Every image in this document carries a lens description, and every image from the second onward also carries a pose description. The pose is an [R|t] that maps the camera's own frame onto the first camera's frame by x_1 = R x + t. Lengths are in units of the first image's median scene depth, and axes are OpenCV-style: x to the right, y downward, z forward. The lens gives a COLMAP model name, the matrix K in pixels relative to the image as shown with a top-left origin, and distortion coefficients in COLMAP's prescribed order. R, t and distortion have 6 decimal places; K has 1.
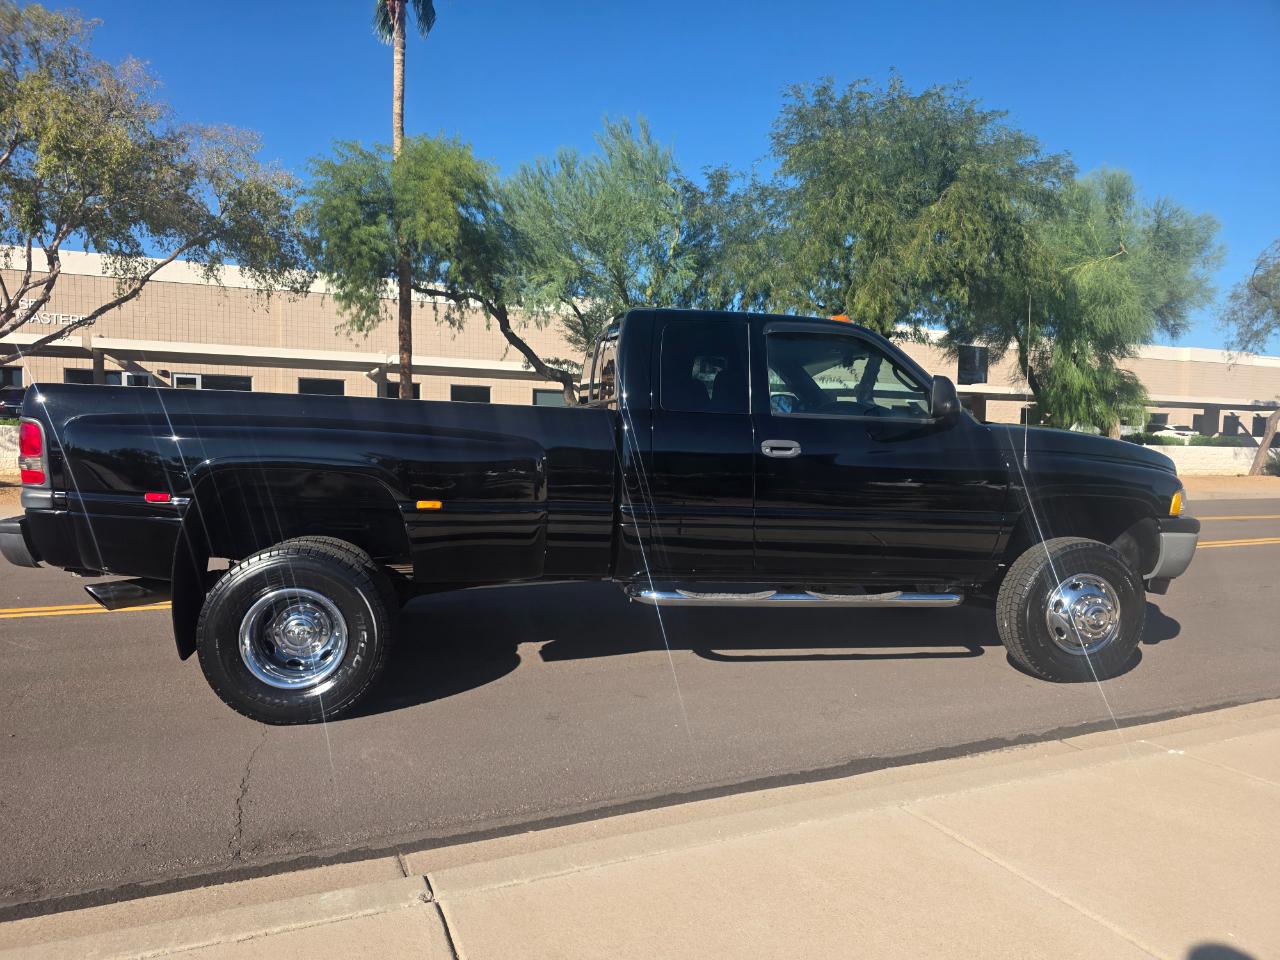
lens RADIAL K [[883.8, 0, 631.0], [0, 883.8, 478.2], [0, 0, 1]] dist [0.037270, -0.034319]
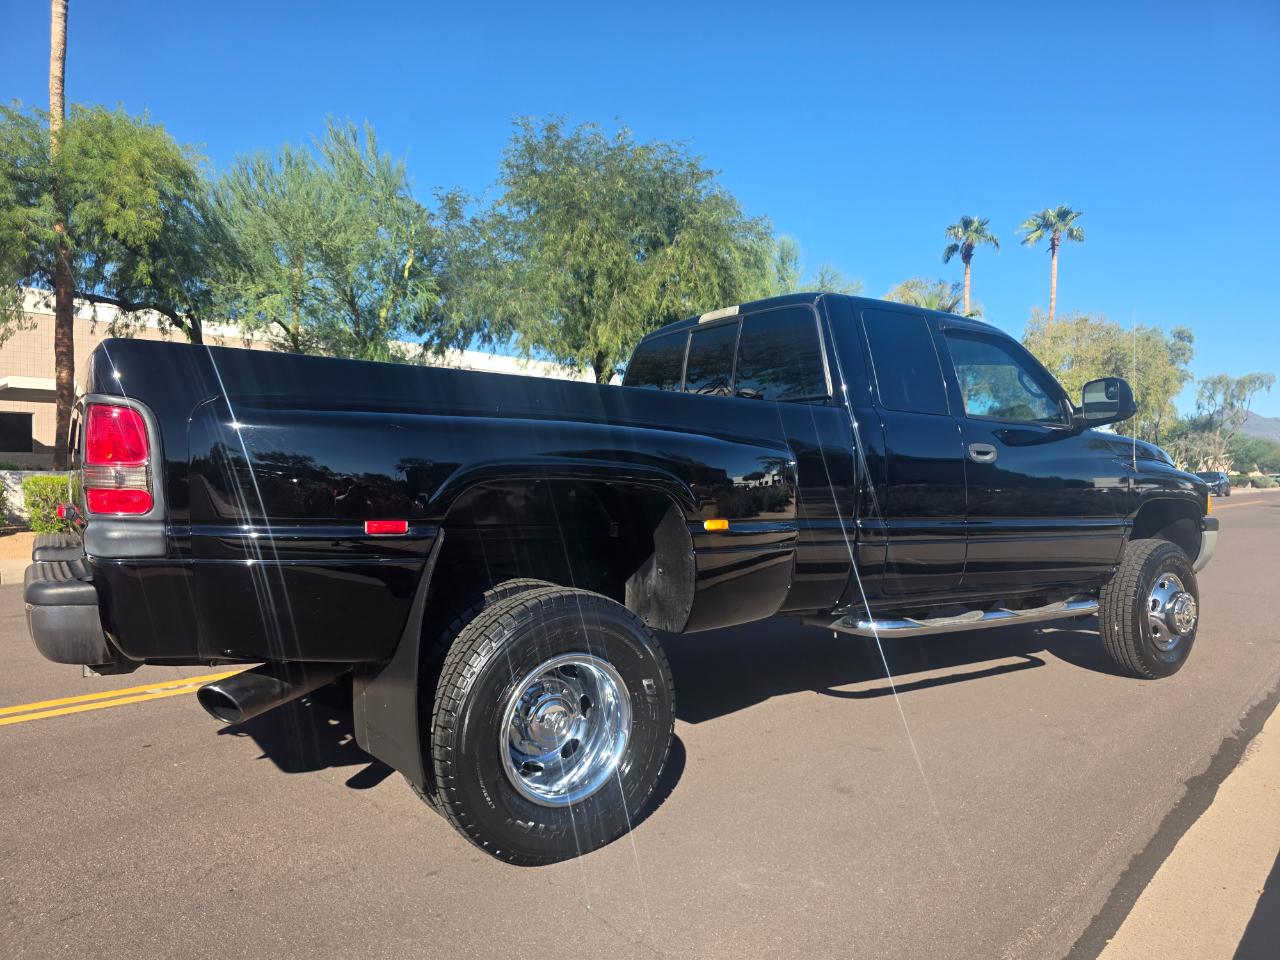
lens RADIAL K [[883.8, 0, 641.2], [0, 883.8, 465.3], [0, 0, 1]] dist [0.037270, -0.034319]
pose [[0.911572, -0.010043, 0.411017, -0.120832], [0.034778, 0.998002, -0.052745, 0.003503], [-0.409667, 0.062375, 0.910100, 0.070575]]
